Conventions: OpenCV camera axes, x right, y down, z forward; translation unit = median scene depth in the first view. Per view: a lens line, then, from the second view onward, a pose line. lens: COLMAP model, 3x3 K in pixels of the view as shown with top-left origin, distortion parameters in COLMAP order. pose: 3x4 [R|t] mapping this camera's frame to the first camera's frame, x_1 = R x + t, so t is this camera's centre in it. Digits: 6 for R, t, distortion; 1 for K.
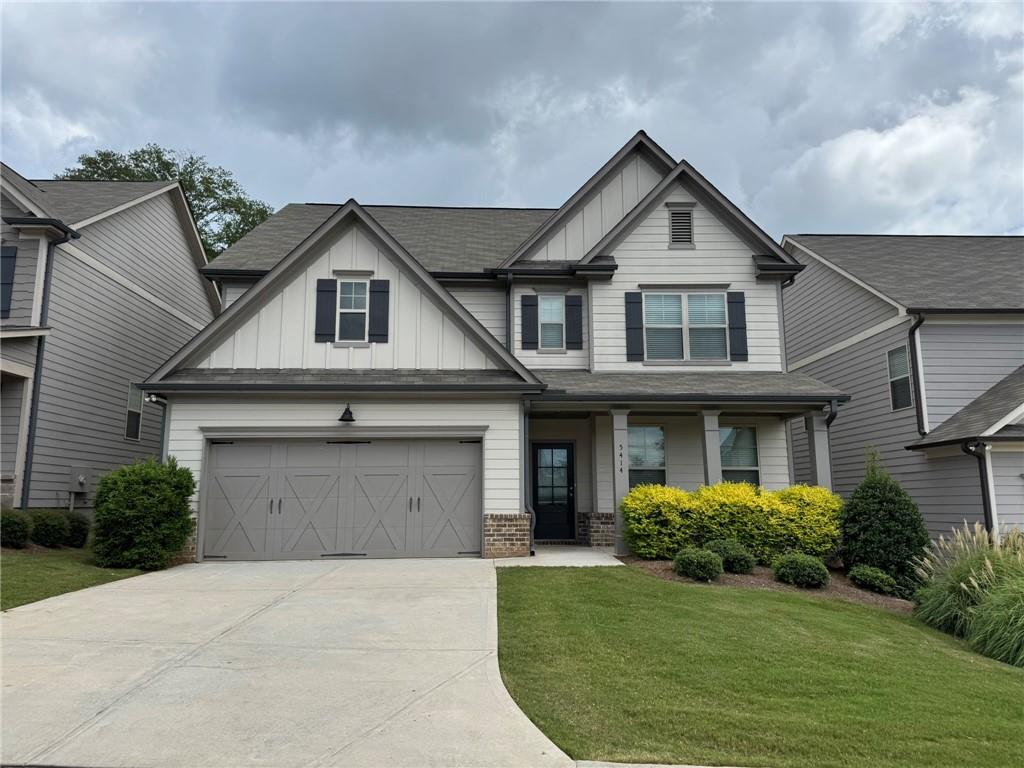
lens RADIAL K [[725.5, 0, 511.3], [0, 725.5, 386.1], [0, 0, 1]] dist [0.082052, -0.121544]
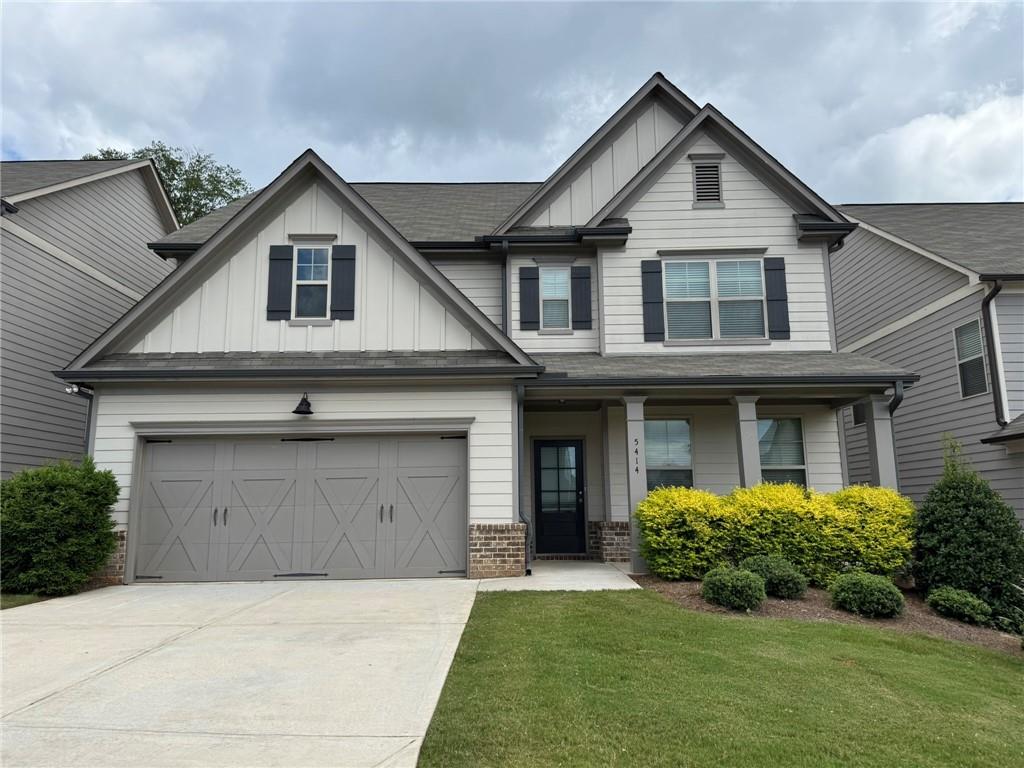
lens RADIAL K [[725.5, 0, 511.3], [0, 725.5, 386.1], [0, 0, 1]] dist [0.082052, -0.121544]
pose [[0.999018, -0.013943, -0.042066, 0.045936], [0.013545, 0.999861, -0.009722, 0.027540], [0.042196, 0.009143, 0.999068, 0.174028]]
